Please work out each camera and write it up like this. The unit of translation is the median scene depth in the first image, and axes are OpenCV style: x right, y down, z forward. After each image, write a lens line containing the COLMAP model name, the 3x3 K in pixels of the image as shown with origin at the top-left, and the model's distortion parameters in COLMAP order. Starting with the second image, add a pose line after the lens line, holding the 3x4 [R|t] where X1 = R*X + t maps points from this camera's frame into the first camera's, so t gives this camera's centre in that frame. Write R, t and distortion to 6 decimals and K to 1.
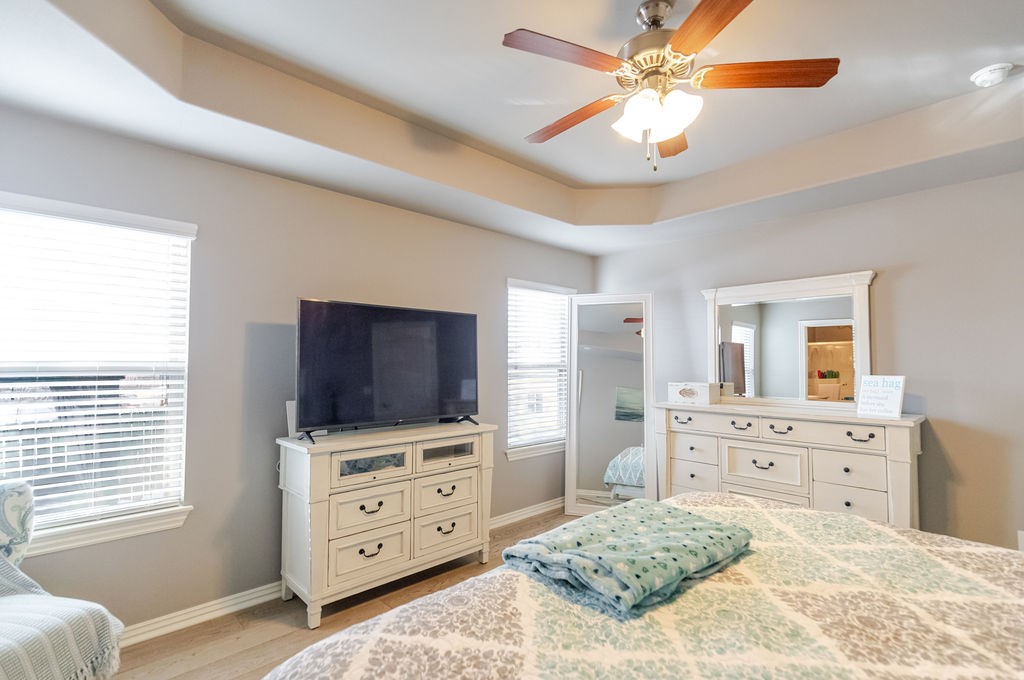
lens RADIAL K [[464.4, 0, 512.8], [0, 464.4, 342.1], [0, 0, 1]] dist [0.002694, -0.000298]
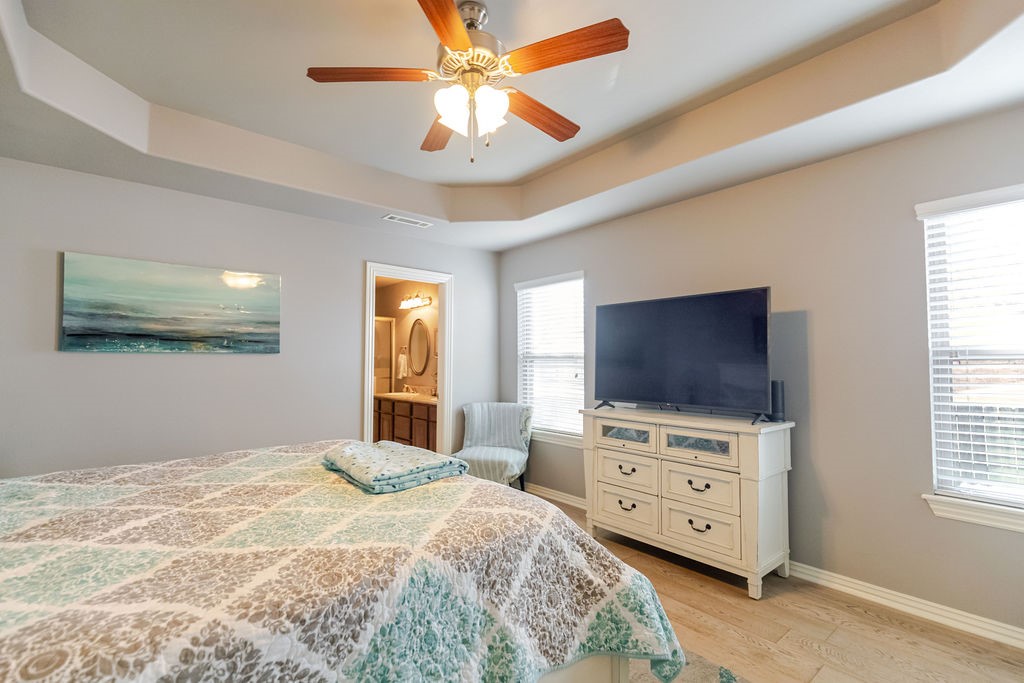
lens RADIAL K [[462.2, 0, 515.4], [0, 462.2, 343.7], [0, 0, 1]] dist [0.001855, 0.000064]
pose [[-0.039792, -0.047211, -0.998092, 0.873109], [0.039075, 0.998046, -0.048767, 0.071787], [0.998444, -0.040941, -0.037869, 0.730849]]
